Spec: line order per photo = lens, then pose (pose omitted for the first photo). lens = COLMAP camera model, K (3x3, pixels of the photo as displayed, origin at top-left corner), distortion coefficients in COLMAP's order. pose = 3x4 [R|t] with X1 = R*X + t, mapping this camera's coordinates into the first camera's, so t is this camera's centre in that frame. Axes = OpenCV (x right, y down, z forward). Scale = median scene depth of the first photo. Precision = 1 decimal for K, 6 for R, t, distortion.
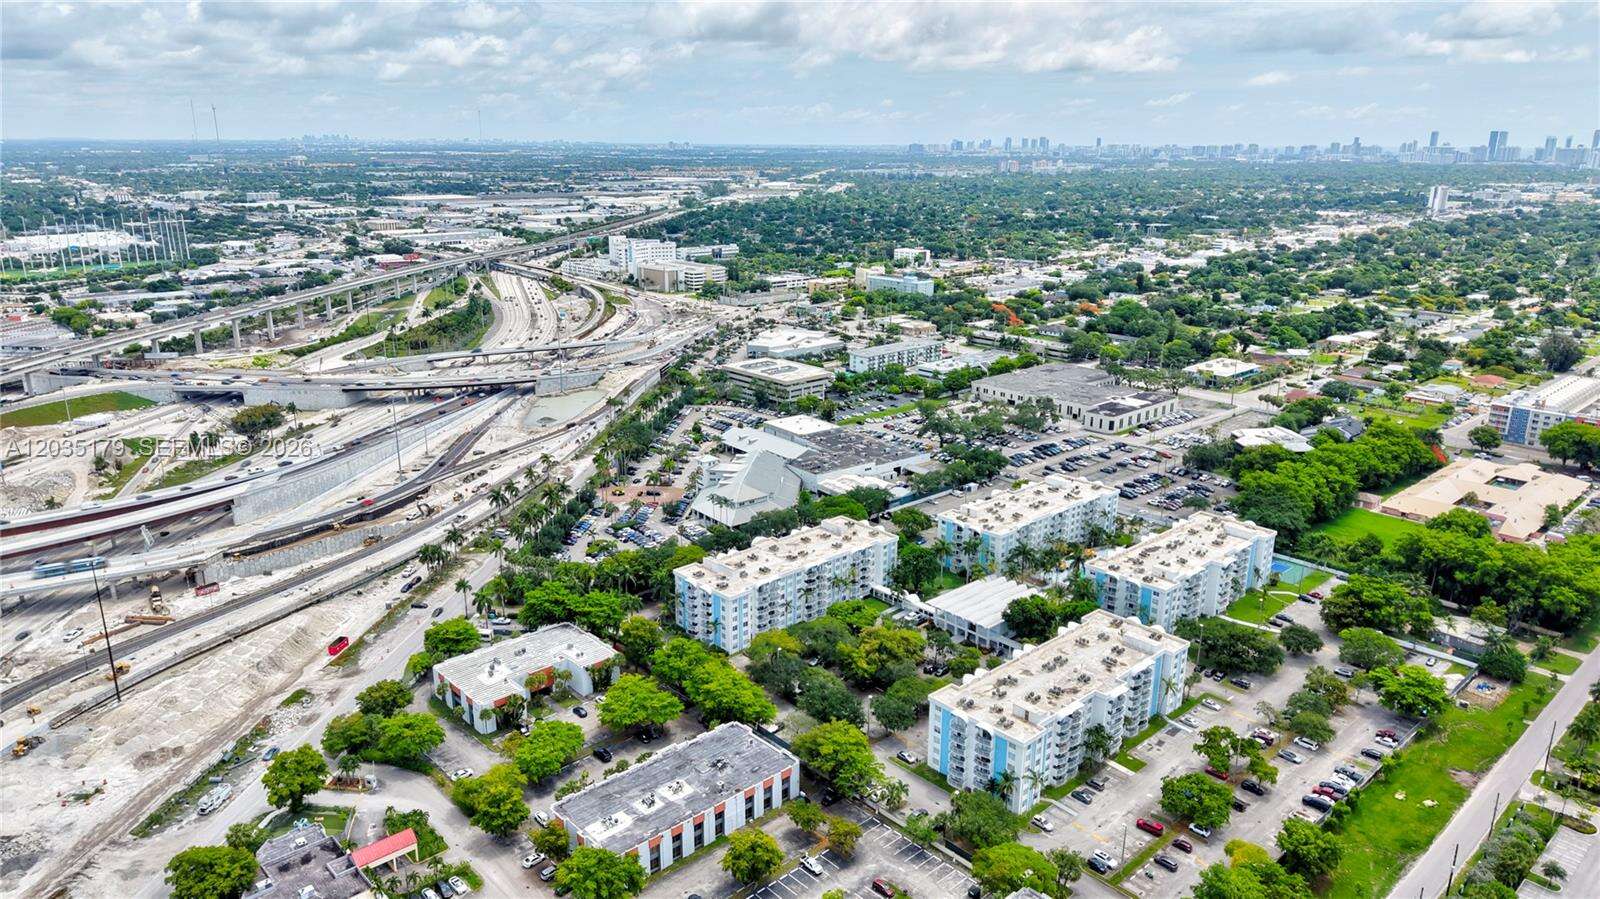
lens RADIAL K [[1065.9, 0, 793.7], [0, 1065.9, 453.3], [0, 0, 1]] dist [0.034110, -0.035099]
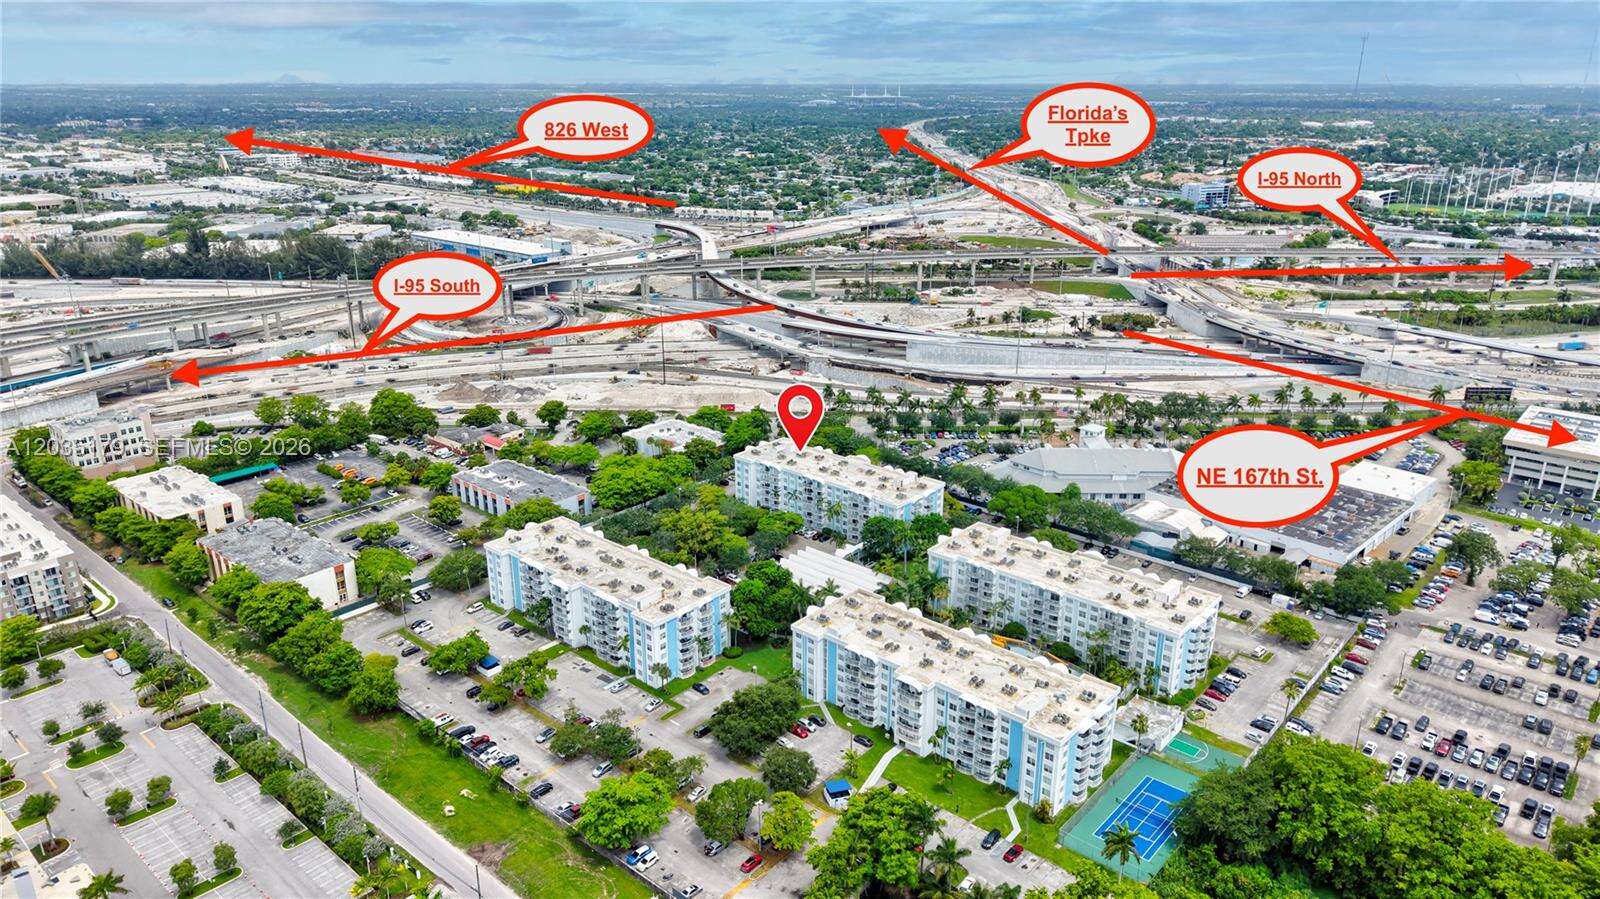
lens RADIAL K [[1061.6, 0, 794.3], [0, 1061.6, 450.5], [0, 0, 1]] dist [0.058858, -0.067860]
pose [[0.108858, 0.322013, -0.940456, 0.900088], [-0.281607, 0.917311, 0.281492, -0.193846], [0.953335, 0.234196, 0.190537, 0.669933]]
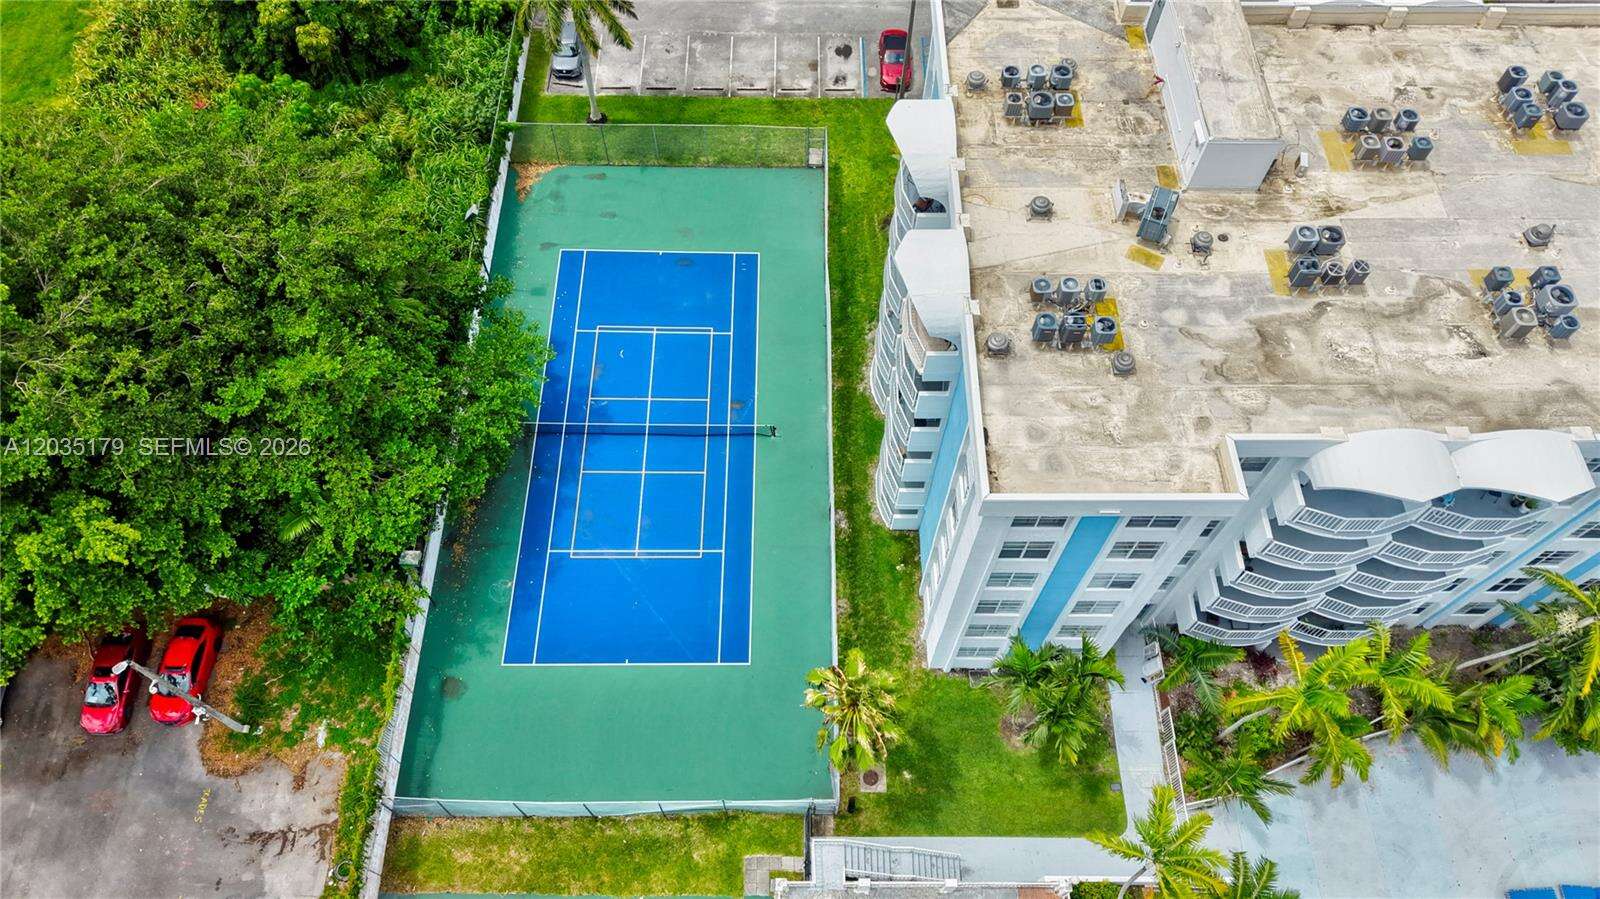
lens RADIAL K [[1065.9, 0, 793.7], [0, 1065.9, 453.3], [0, 0, 1]] dist [0.034110, -0.035099]
pose [[-0.737039, -0.591393, 0.327152, 0.364835], [0.183480, 0.290793, 0.939029, -0.038851], [-0.650468, 0.752126, -0.105817, 1.019747]]
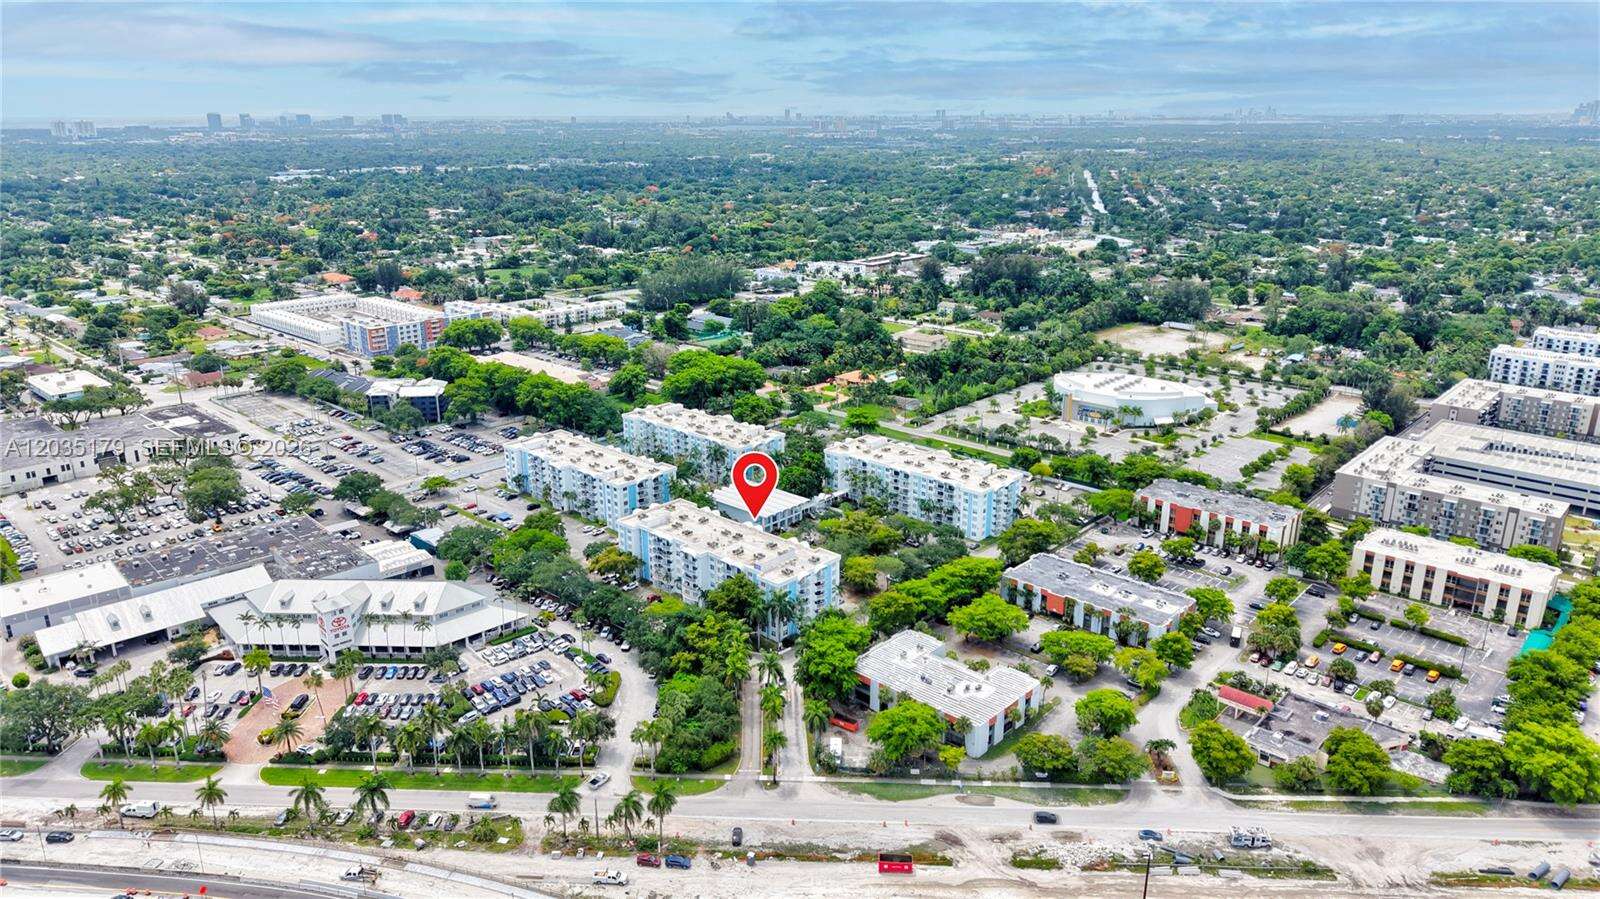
lens RADIAL K [[1059.8, 0, 795.4], [0, 1059.8, 447.9], [0, 0, 1]] dist [0.081552, -0.116581]
pose [[-0.084090, -0.307900, 0.947695, -0.814632], [0.284070, 0.904191, 0.318972, -0.246064], [-0.955109, 0.296034, 0.011432, 0.806914]]
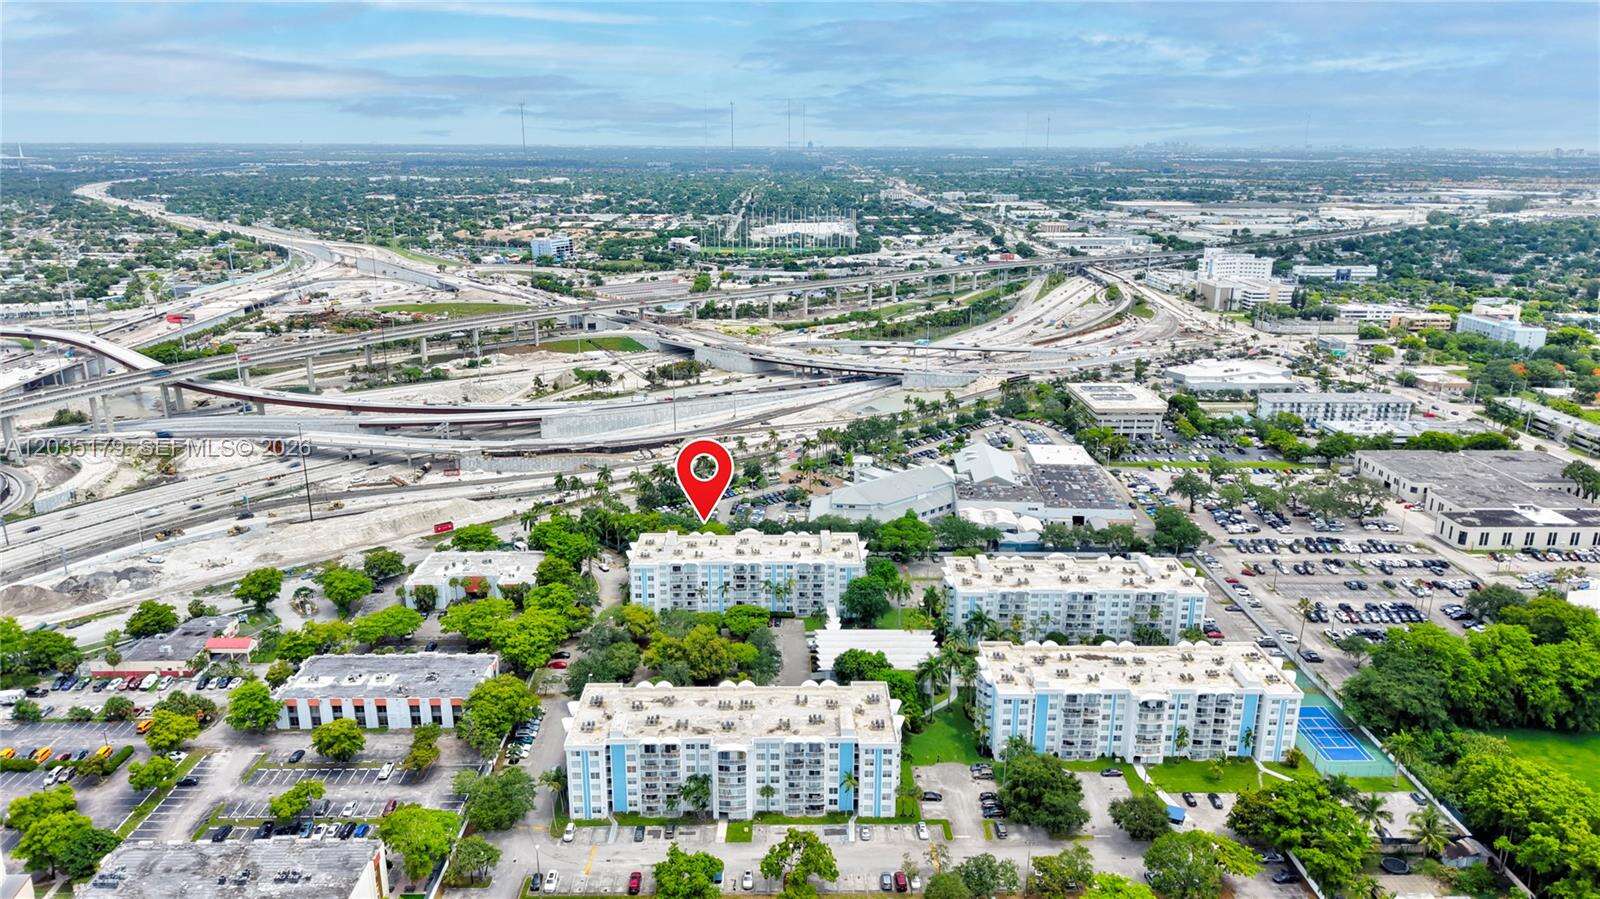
lens RADIAL K [[1061.6, 0, 794.3], [0, 1061.6, 450.5], [0, 0, 1]] dist [0.058858, -0.067860]
pose [[0.746471, 0.183482, -0.639622, 0.592747], [-0.188728, 0.980139, 0.060909, -0.061395], [0.638094, 0.075248, 0.766273, 0.217293]]
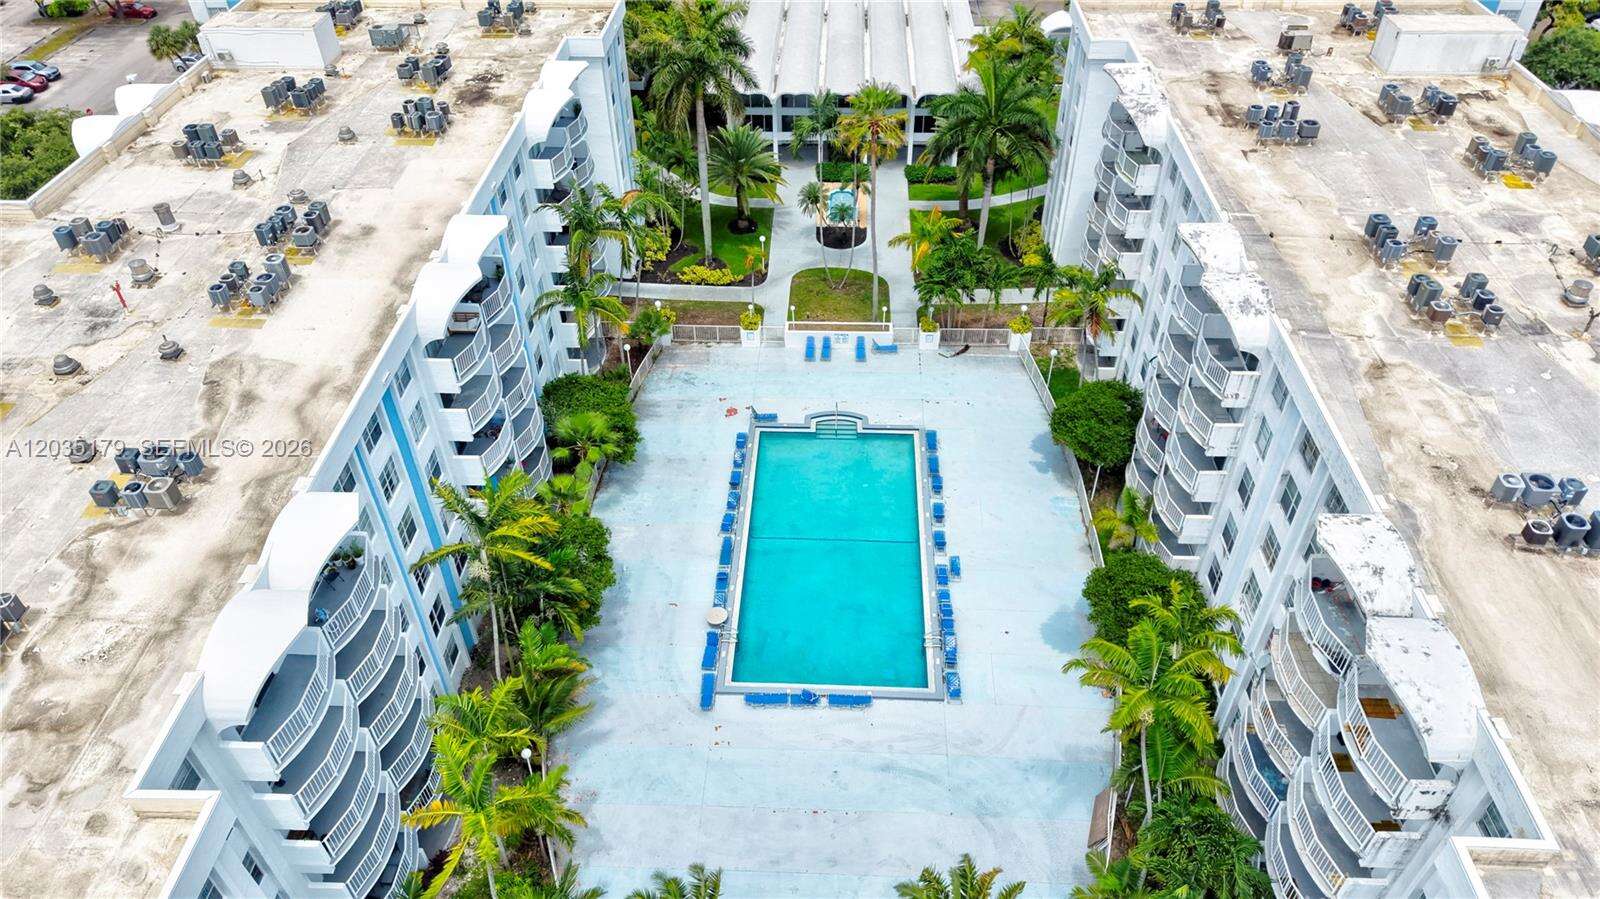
lens RADIAL K [[1061.6, 0, 794.3], [0, 1061.6, 450.5], [0, 0, 1]] dist [0.058858, -0.067860]
pose [[-0.707804, 0.463480, -0.533104, 0.364406], [-0.190759, 0.601225, 0.775976, -0.022429], [0.680165, 0.650934, -0.337136, 1.024061]]
